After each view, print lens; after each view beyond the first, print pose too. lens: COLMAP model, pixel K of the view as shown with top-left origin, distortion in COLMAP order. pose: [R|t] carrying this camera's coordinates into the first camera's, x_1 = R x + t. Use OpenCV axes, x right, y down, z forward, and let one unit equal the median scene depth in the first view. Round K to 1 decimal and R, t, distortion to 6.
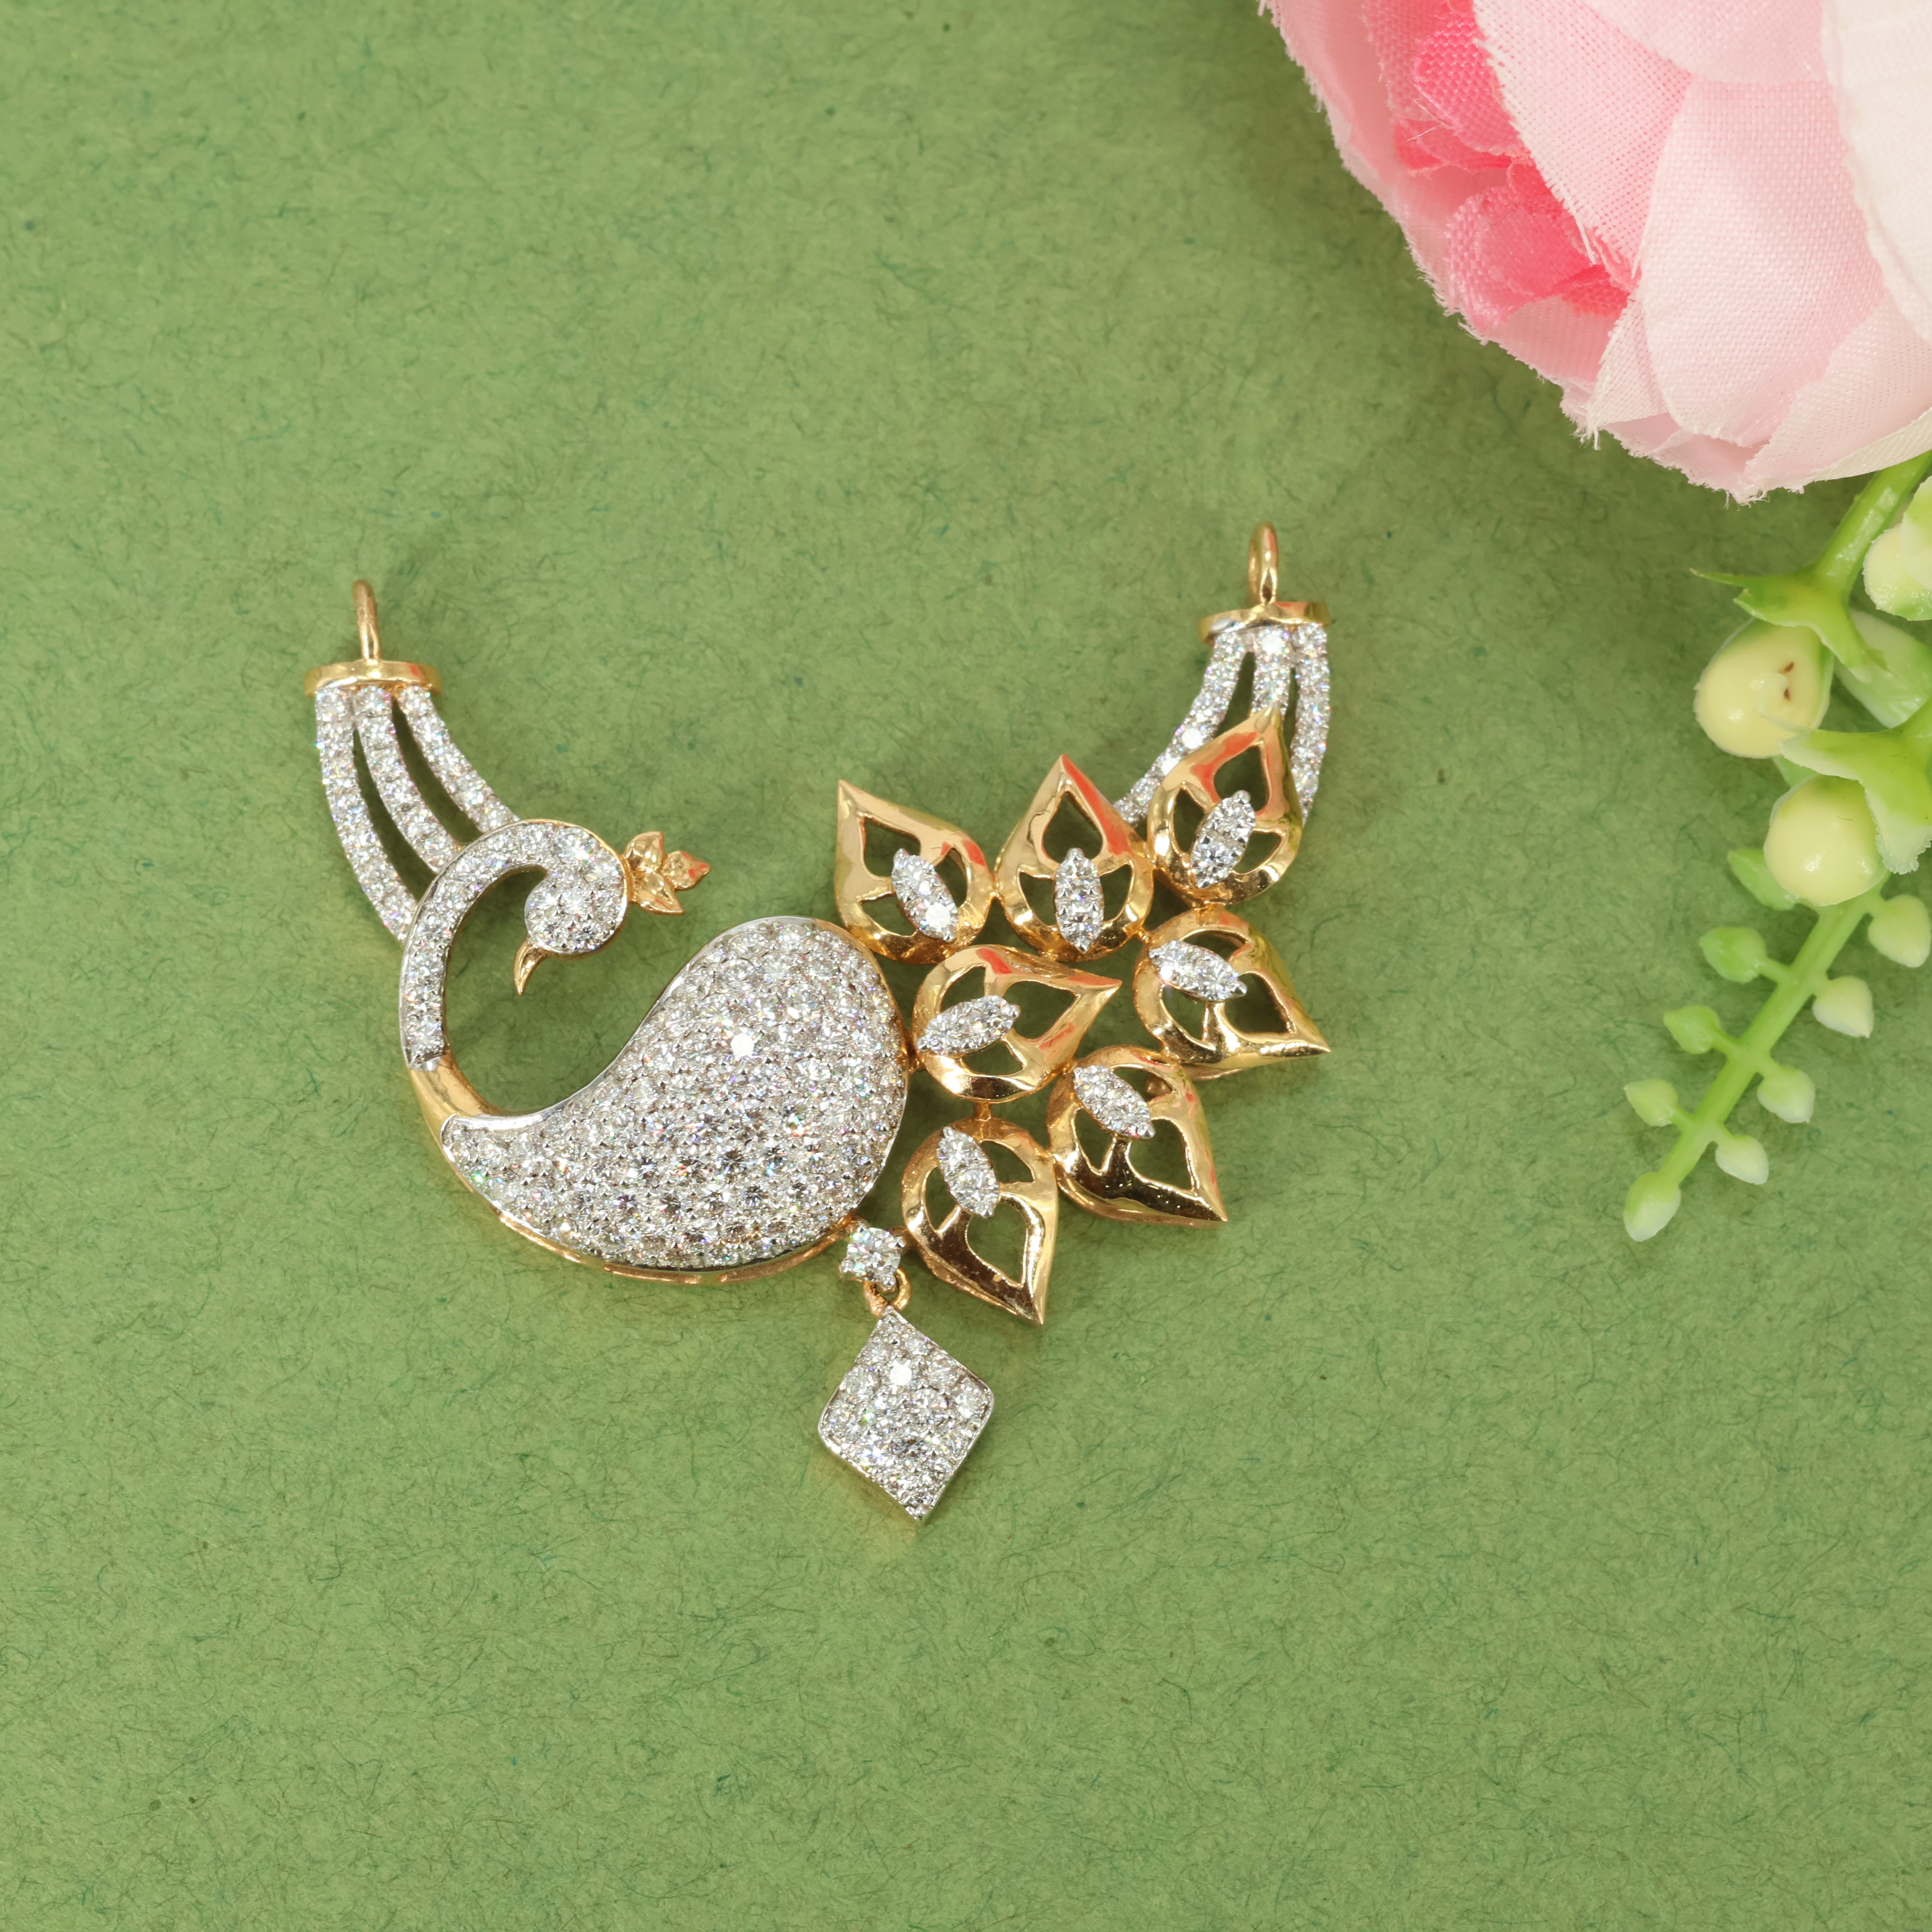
lens RADIAL K [[8217.0, 0, 966.0], [0, 8217.0, 966.0], [0, 0, 1]] dist [0.037812, -2.828602]
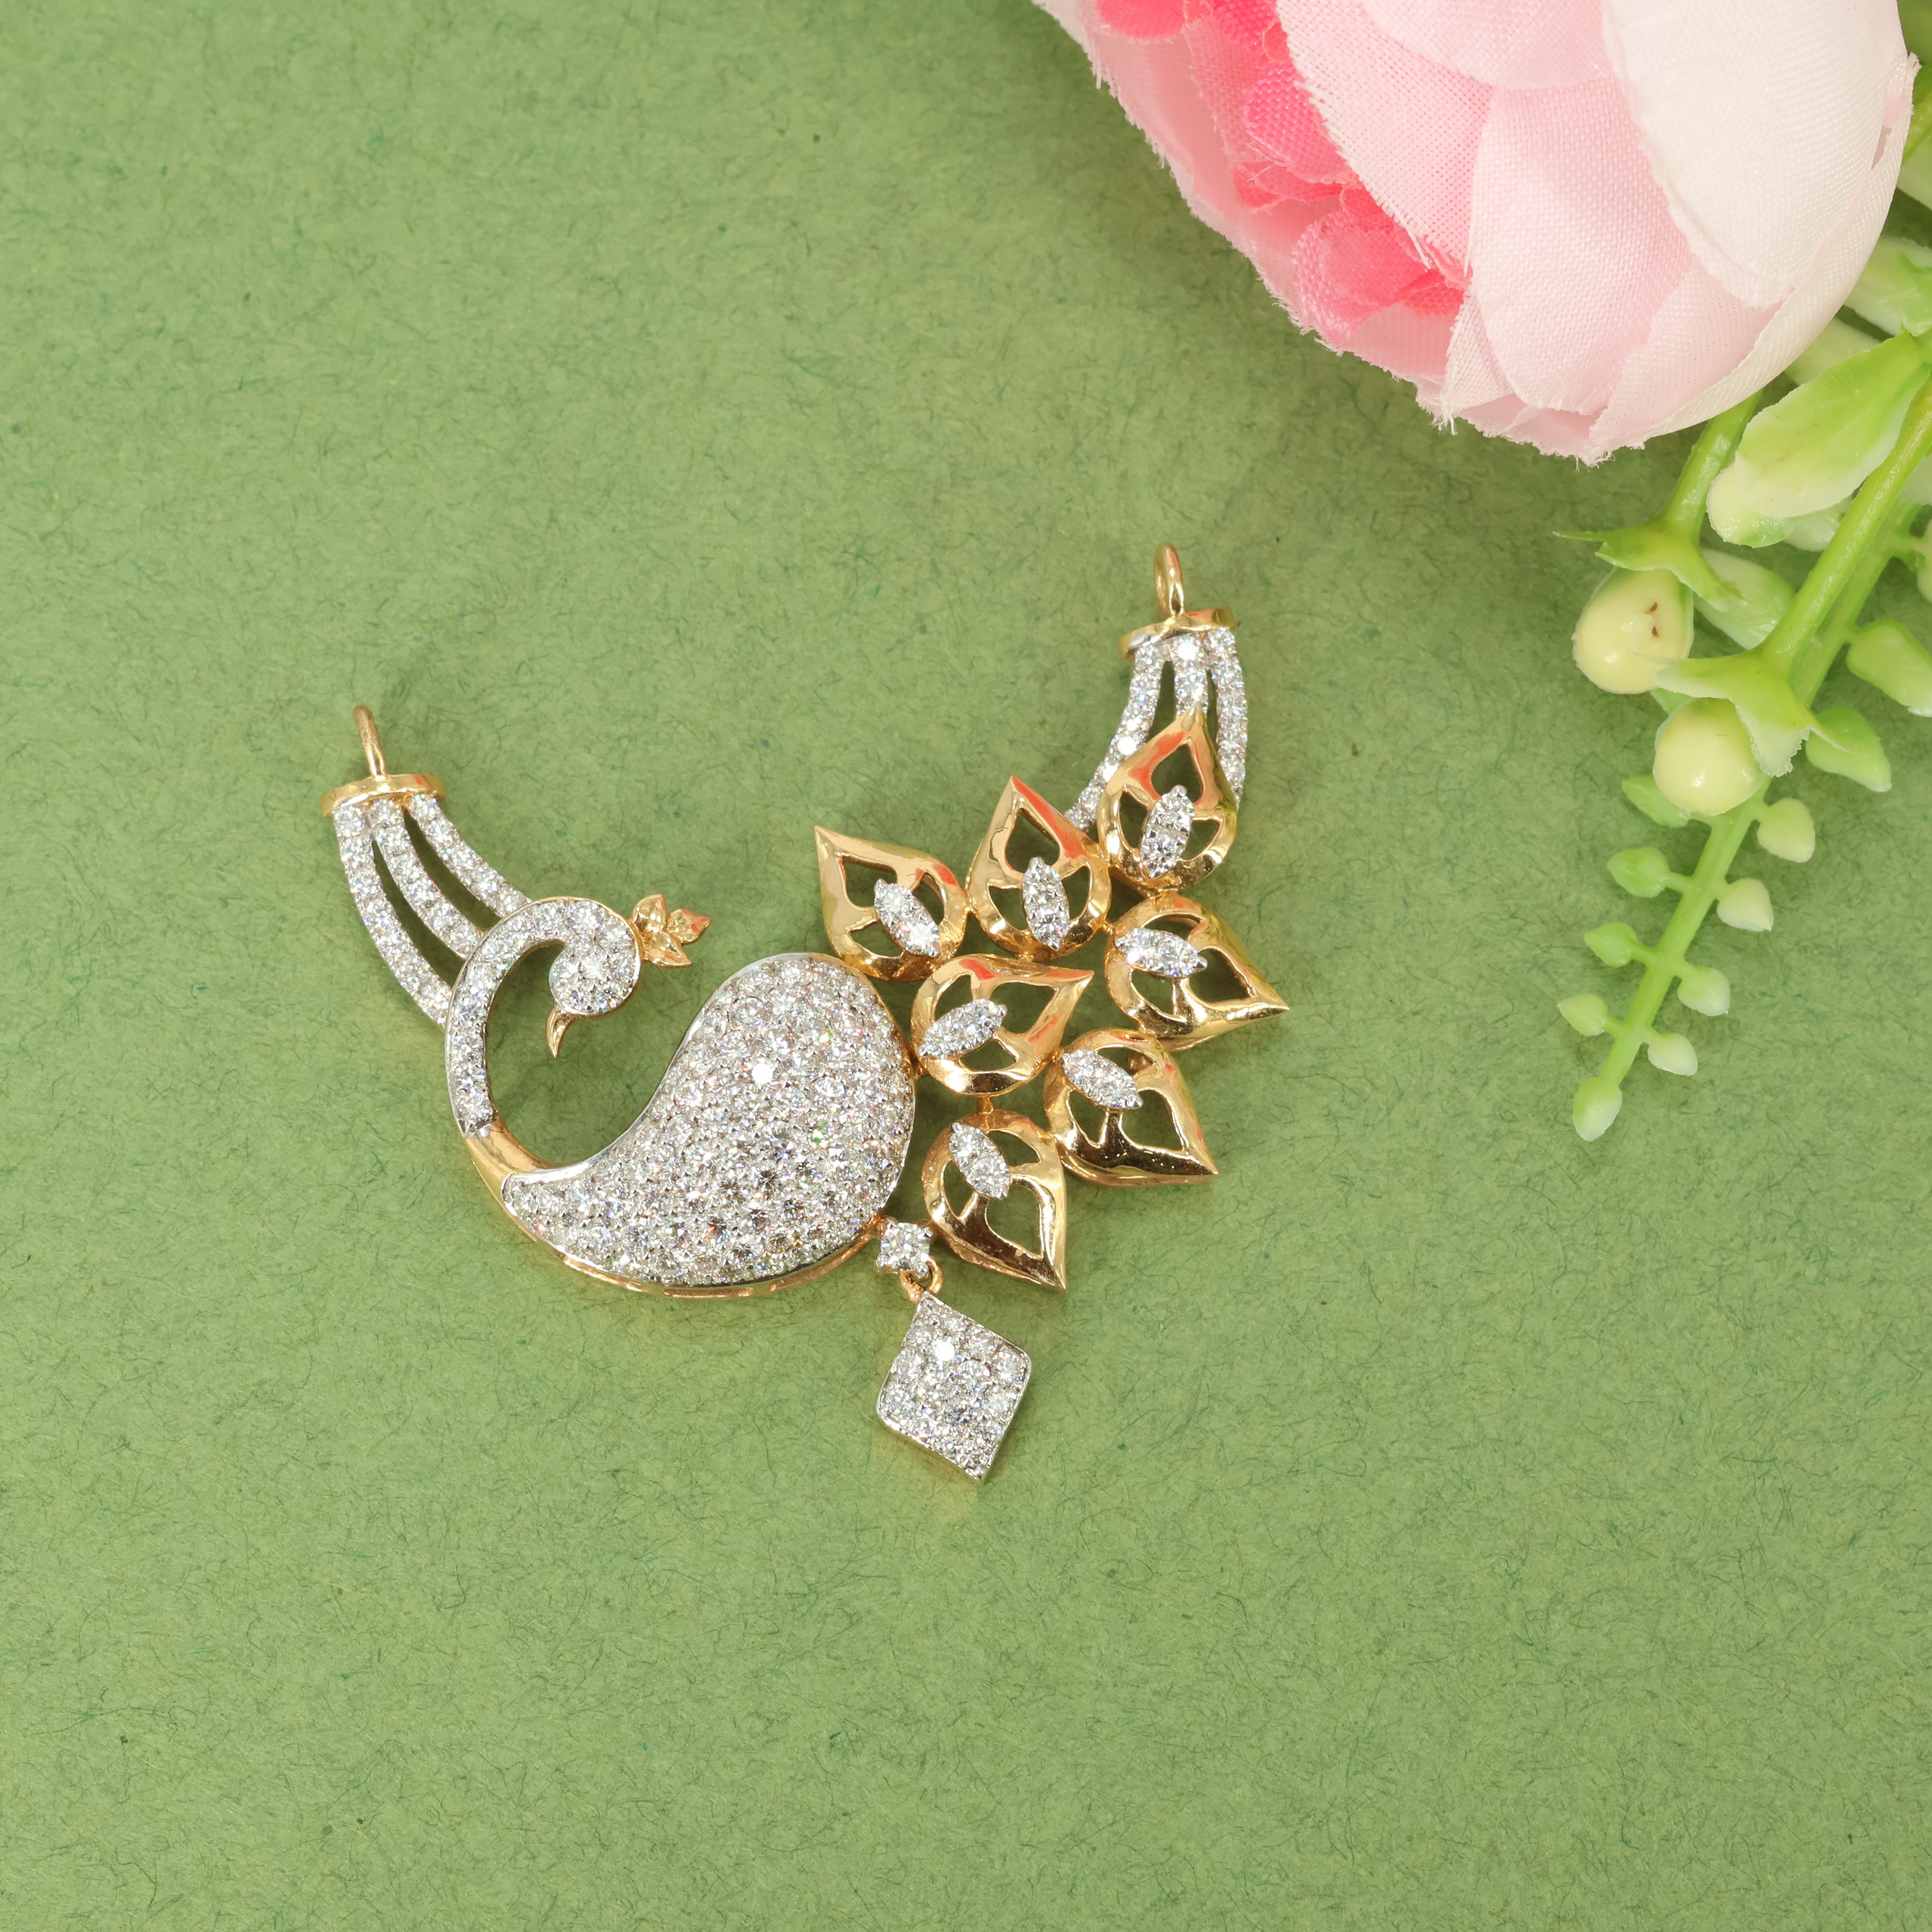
lens RADIAL K [[8217.0, 0, 966.0], [0, 8217.0, 966.0], [0, 0, 1]] dist [0.037812, -2.828602]
pose [[0.990642, -0.136040, 0.011073, -0.010173], [0.136183, 0.990592, -0.013442, 0.013622], [-0.009141, 0.014824, 0.999848, -0.102982]]
